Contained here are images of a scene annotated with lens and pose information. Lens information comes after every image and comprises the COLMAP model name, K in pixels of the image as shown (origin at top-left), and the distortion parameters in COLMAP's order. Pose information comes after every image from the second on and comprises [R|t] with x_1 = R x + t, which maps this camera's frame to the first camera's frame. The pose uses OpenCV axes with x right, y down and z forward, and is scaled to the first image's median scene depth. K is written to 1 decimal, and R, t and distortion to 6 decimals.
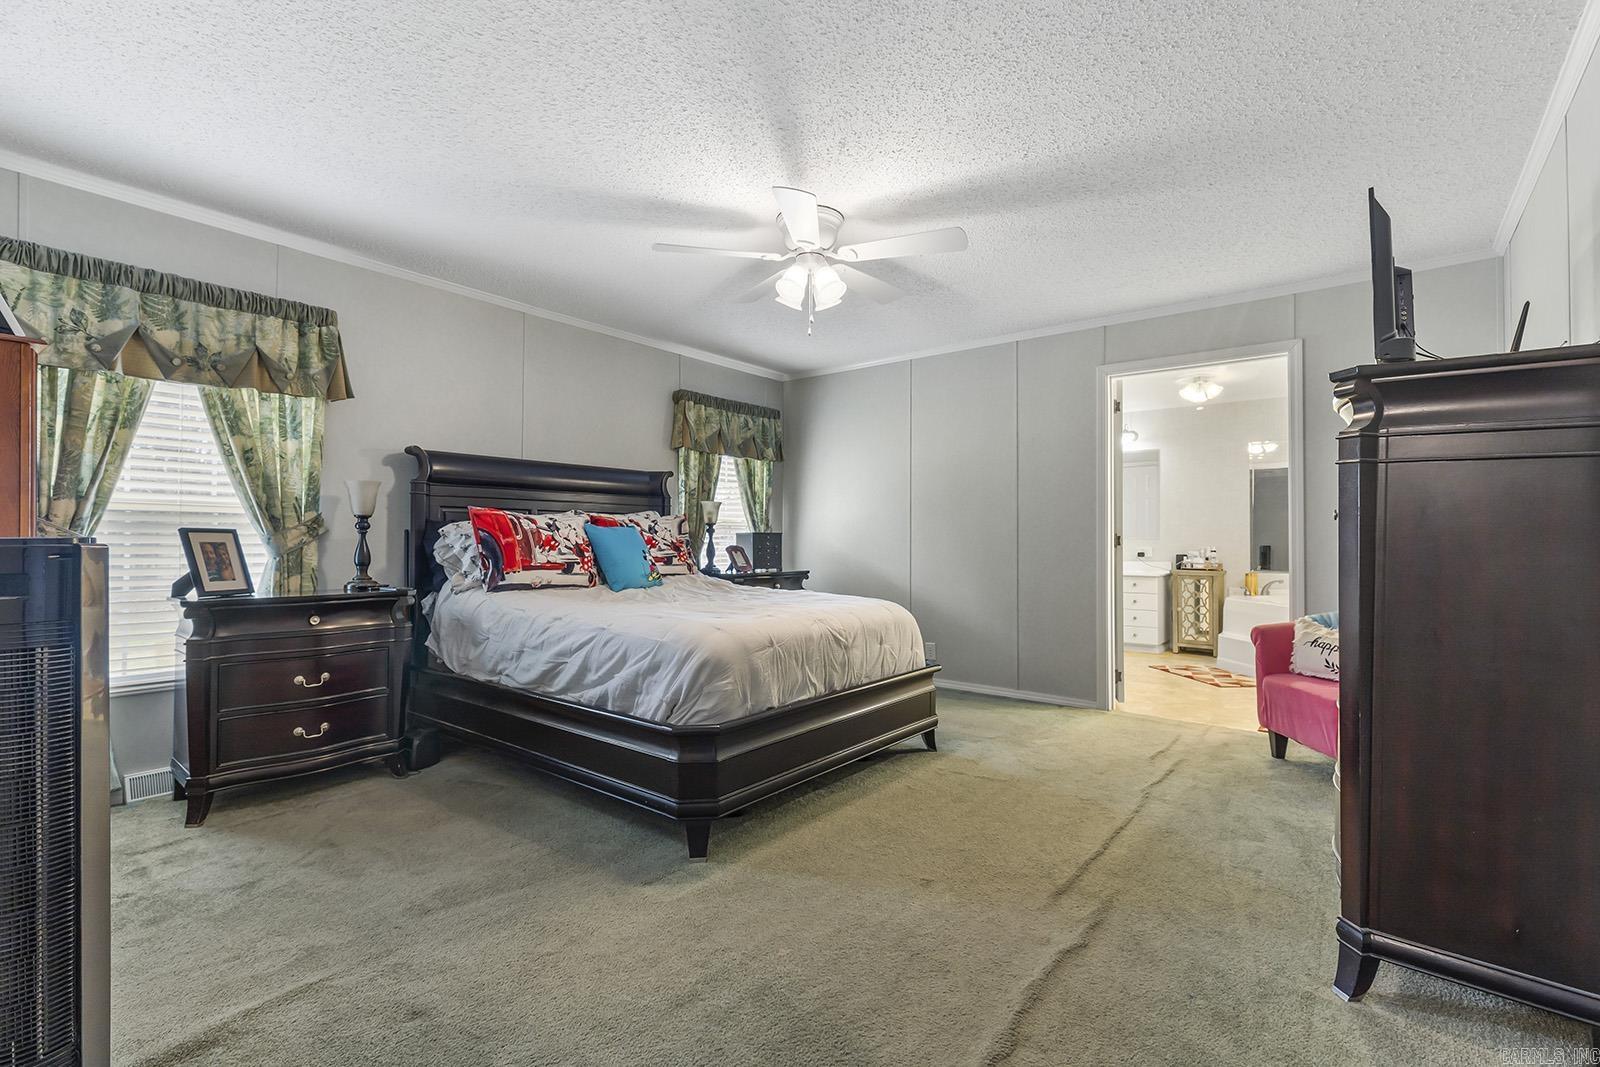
lens RADIAL K [[731.6, 0, 796.6], [0, 731.6, 536.7], [0, 0, 1]] dist [0.008545, -0.001943]
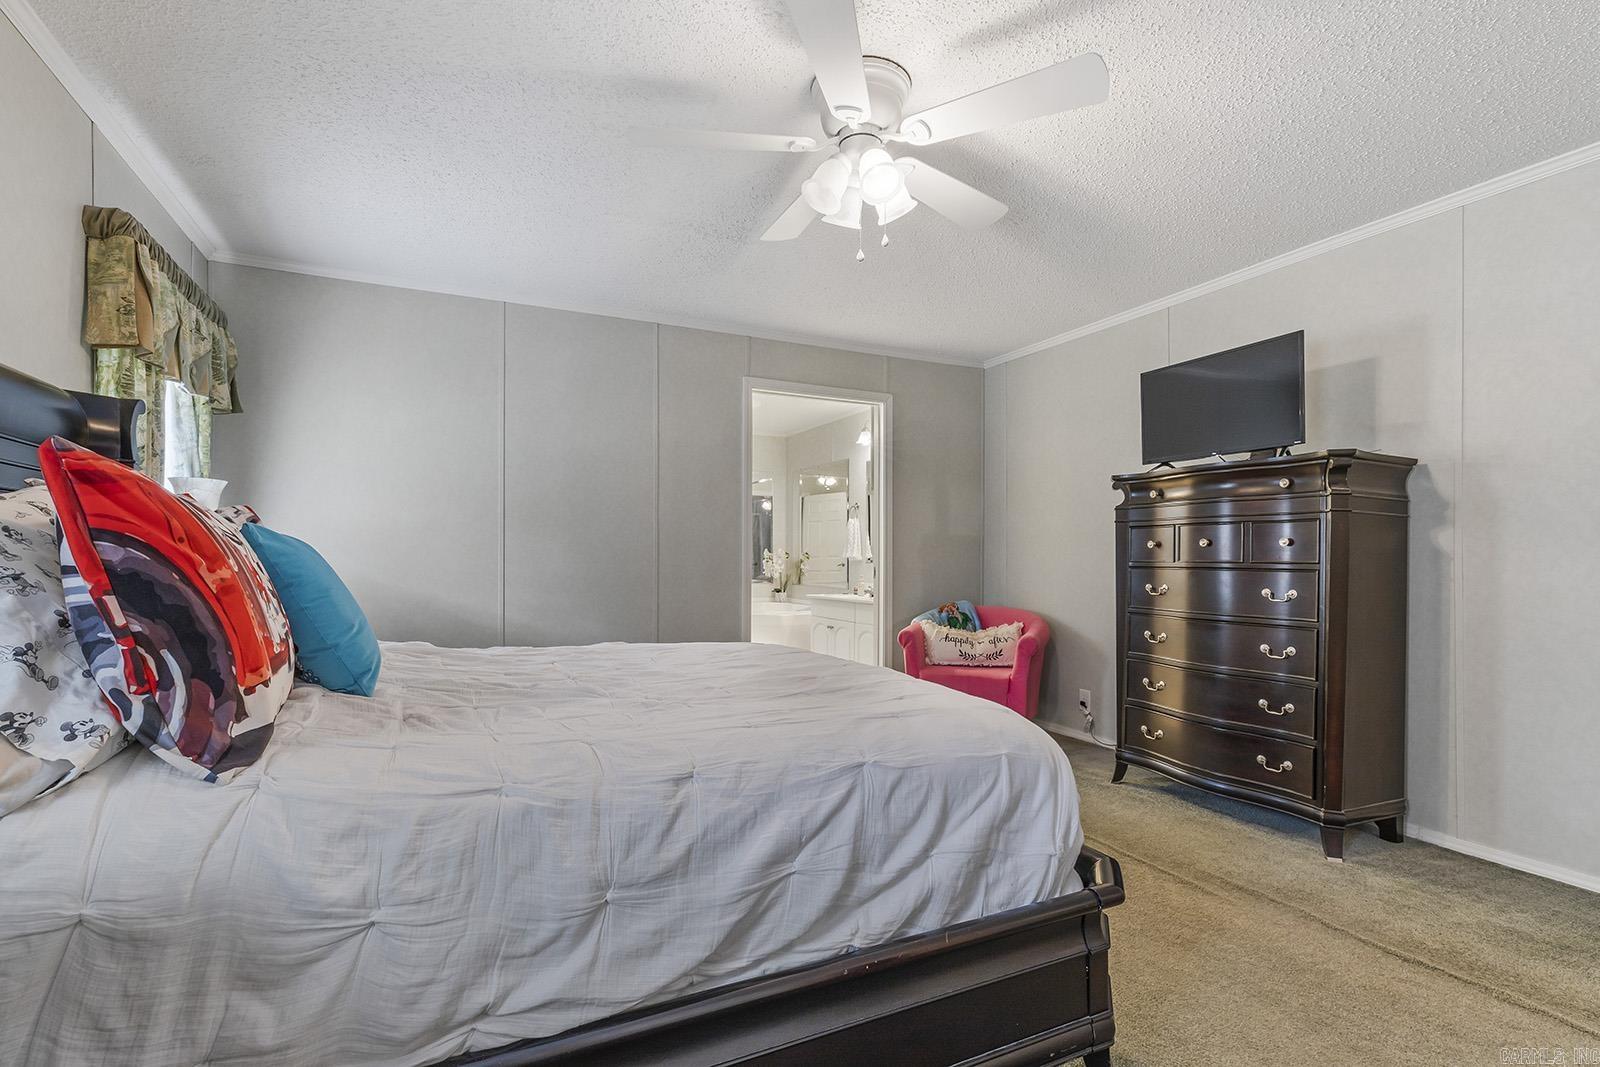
lens RADIAL K [[731.6, 0, 800.1], [0, 731.6, 546.4], [0, 0, 1]] dist [0.008545, -0.001943]
pose [[0.422084, 0.004661, 0.906545, -0.555642], [-0.009632, 0.999953, -0.000657, -0.008726], [-0.906505, -0.008454, 0.422110, 0.669717]]
